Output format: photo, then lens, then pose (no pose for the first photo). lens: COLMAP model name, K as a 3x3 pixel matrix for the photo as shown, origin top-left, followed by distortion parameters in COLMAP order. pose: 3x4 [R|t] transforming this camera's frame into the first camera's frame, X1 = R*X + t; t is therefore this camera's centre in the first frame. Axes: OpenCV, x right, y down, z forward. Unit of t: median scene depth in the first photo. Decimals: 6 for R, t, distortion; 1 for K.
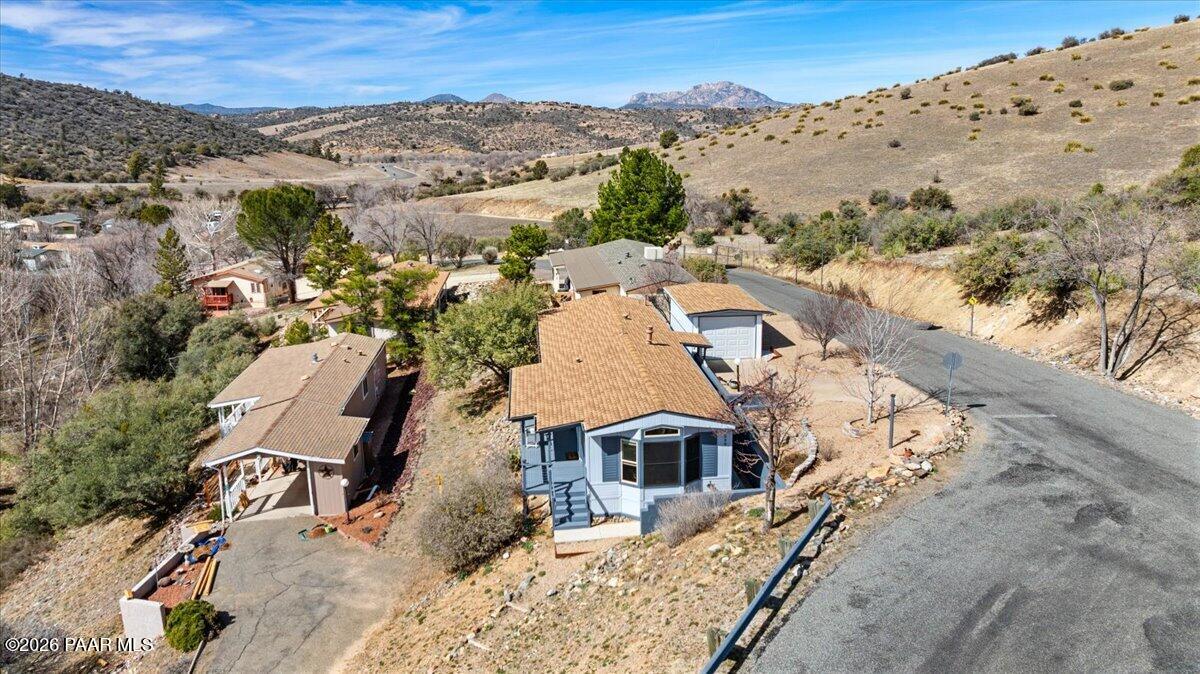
lens RADIAL K [[846.4, 0, 604.7], [0, 846.4, 338.5], [0, 0, 1]] dist [-0.040208, 0.042498]
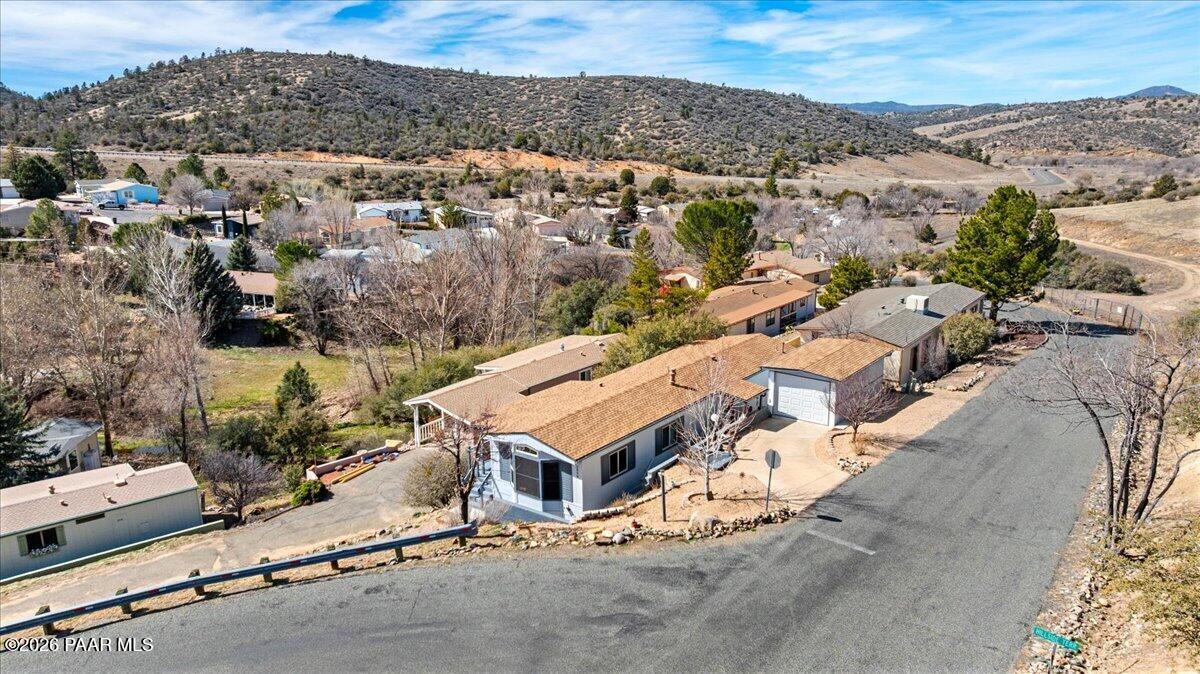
lens RADIAL K [[846.4, 0, 597.8], [0, 846.4, 332.4], [0, 0, 1]] dist [-0.040208, 0.042498]
pose [[0.727922, 0.161426, -0.666386, 0.155383], [-0.163748, 0.984696, 0.059664, -0.024281], [0.665819, 0.065689, 0.743216, 0.027705]]
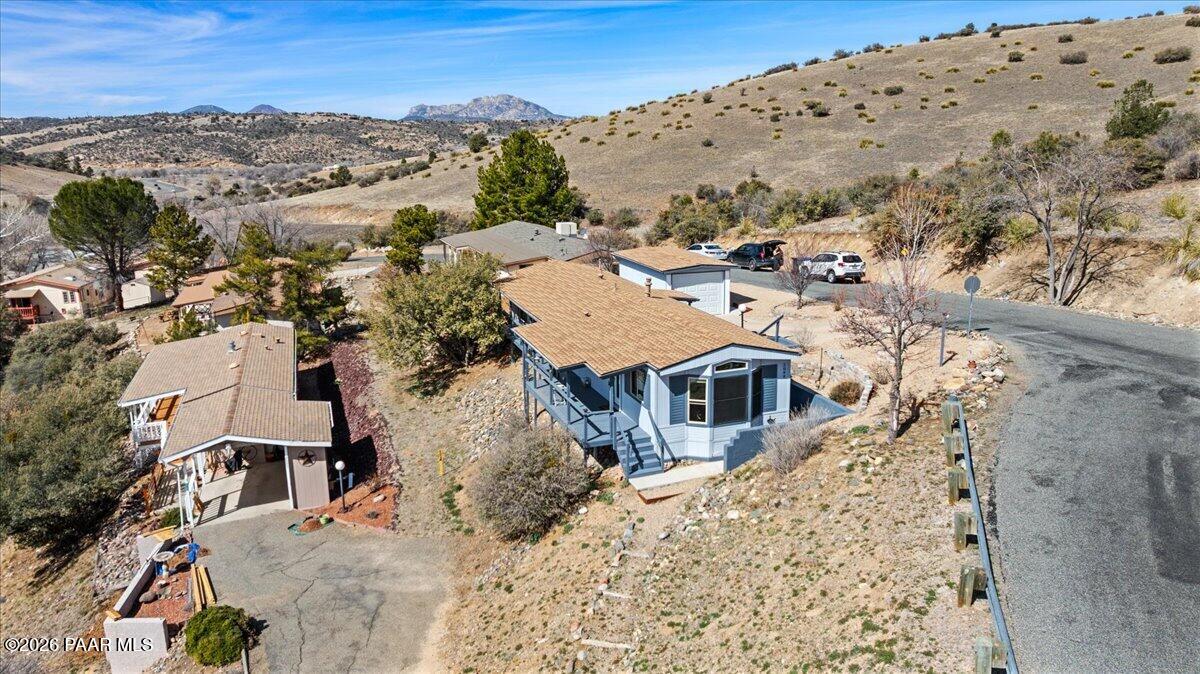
lens RADIAL K [[846.4, 0, 607.1], [0, 846.4, 336.0], [0, 0, 1]] dist [-0.040208, 0.042498]
pose [[0.968168, -0.056703, 0.243792, -0.051895], [0.060871, 0.998100, -0.009592, 0.012948], [-0.242785, 0.024127, 0.969780, 0.015247]]
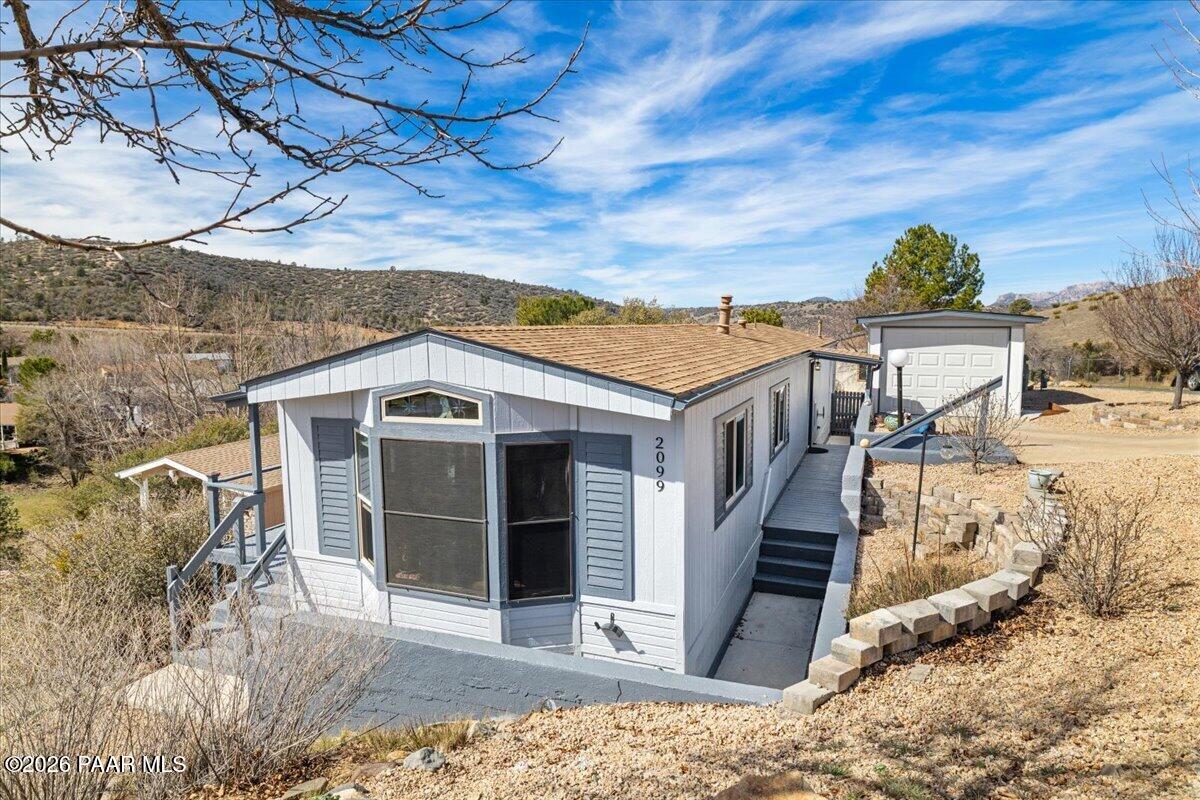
lens RADIAL K [[696.9, 0, 599.9], [0, 696.9, 404.3], [0, 0, 1]] dist [0.000427, 0.002019]
pose [[0.884980, 0.059479, -0.461814, 0.039796], [-0.119586, 0.987574, -0.101970, 0.021645], [0.450010, 0.145467, 0.881096, 0.137306]]
